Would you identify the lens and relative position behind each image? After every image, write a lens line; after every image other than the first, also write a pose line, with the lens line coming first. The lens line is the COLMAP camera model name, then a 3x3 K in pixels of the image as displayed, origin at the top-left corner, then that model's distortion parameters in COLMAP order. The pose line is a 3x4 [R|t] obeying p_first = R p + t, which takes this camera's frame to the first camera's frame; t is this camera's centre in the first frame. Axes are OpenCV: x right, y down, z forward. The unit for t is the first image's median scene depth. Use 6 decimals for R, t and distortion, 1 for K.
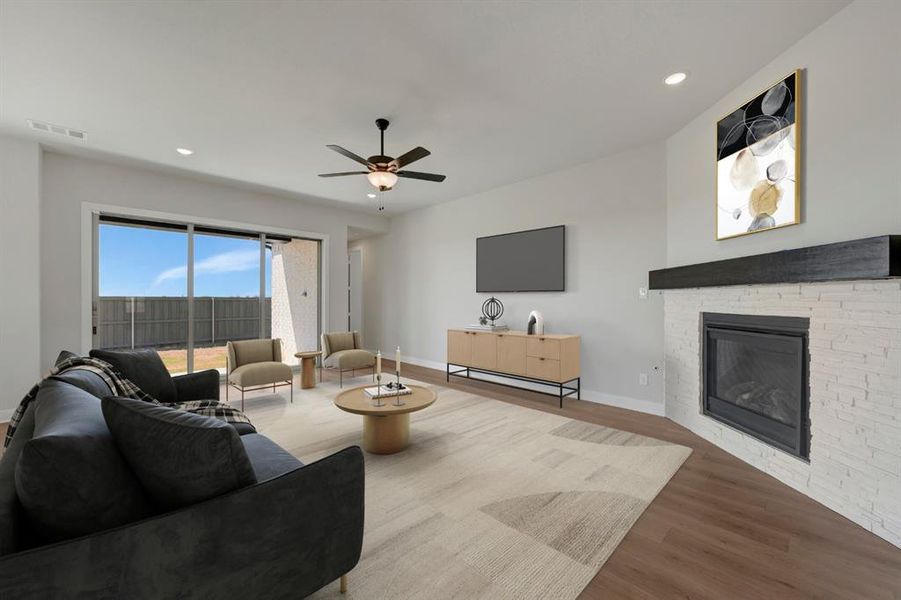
lens RADIAL K [[353.8, 0, 456.4], [0, 353.8, 297.1], [0, 0, 1]] dist [0.000991, 0.000112]
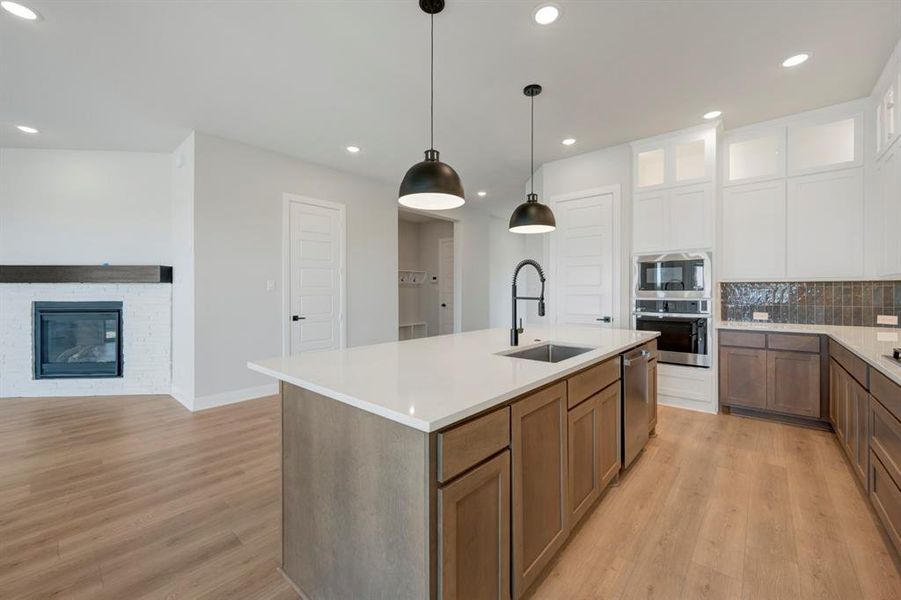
lens RADIAL K [[357.9, 0, 455.6], [0, 357.9, 294.2], [0, 0, 1]] dist [0.000831, -0.000201]
pose [[-0.072734, -0.007785, 0.997321, -0.693951], [-0.007304, 0.999947, 0.007272, -0.004928], [-0.997325, -0.006756, -0.072787, -0.425741]]
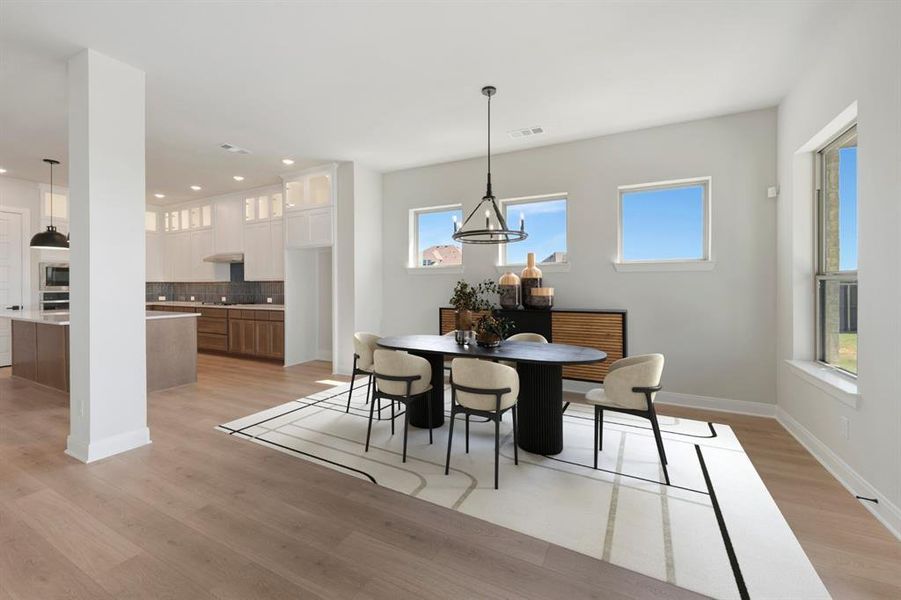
lens RADIAL K [[360.9, 0, 459.4], [0, 360.9, 288.4], [0, 0, 1]] dist [-0.002625, -0.000096]
pose [[-0.949785, 0.003816, -0.312880, -0.919634], [0.004703, 0.999987, -0.002079, 0.011318], [0.312868, -0.003446, -0.949791, 1.173630]]
